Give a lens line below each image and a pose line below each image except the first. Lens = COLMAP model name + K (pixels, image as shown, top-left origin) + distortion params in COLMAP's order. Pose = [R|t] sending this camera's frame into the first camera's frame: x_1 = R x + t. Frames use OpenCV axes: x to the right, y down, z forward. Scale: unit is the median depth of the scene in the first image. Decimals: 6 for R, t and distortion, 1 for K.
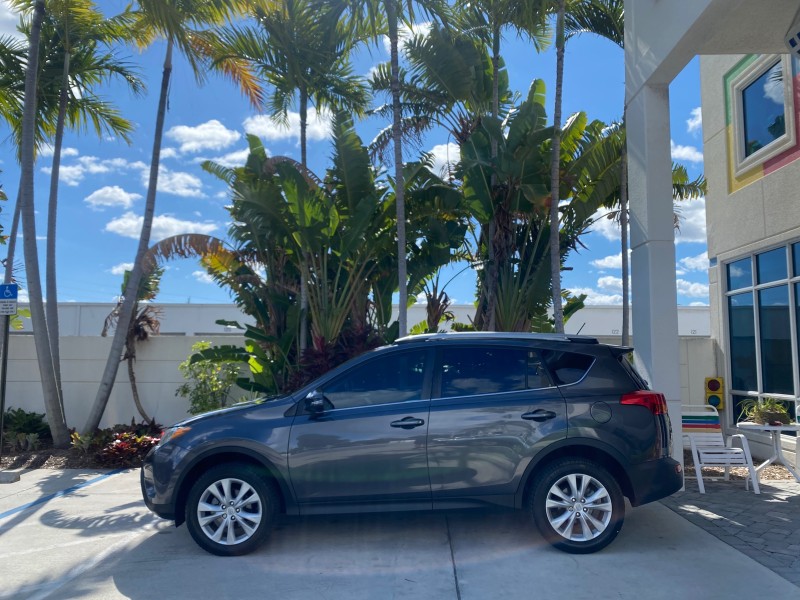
lens RADIAL K [[618.2, 0, 407.3], [0, 618.2, 297.8], [0, 0, 1]] dist [0.009195, -0.014078]
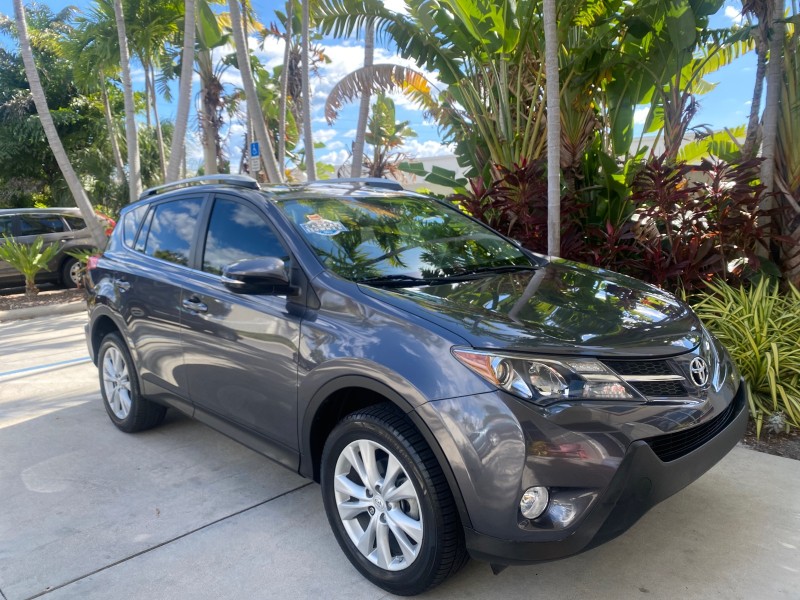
lens RADIAL K [[618.2, 0, 401.9], [0, 618.2, 302.0], [0, 0, 1]] dist [0.009195, -0.014078]
pose [[0.721639, 0.085241, -0.687001, 0.295795], [0.093211, 0.971389, 0.218438, 0.031984], [0.685965, -0.221669, 0.693047, 0.310379]]
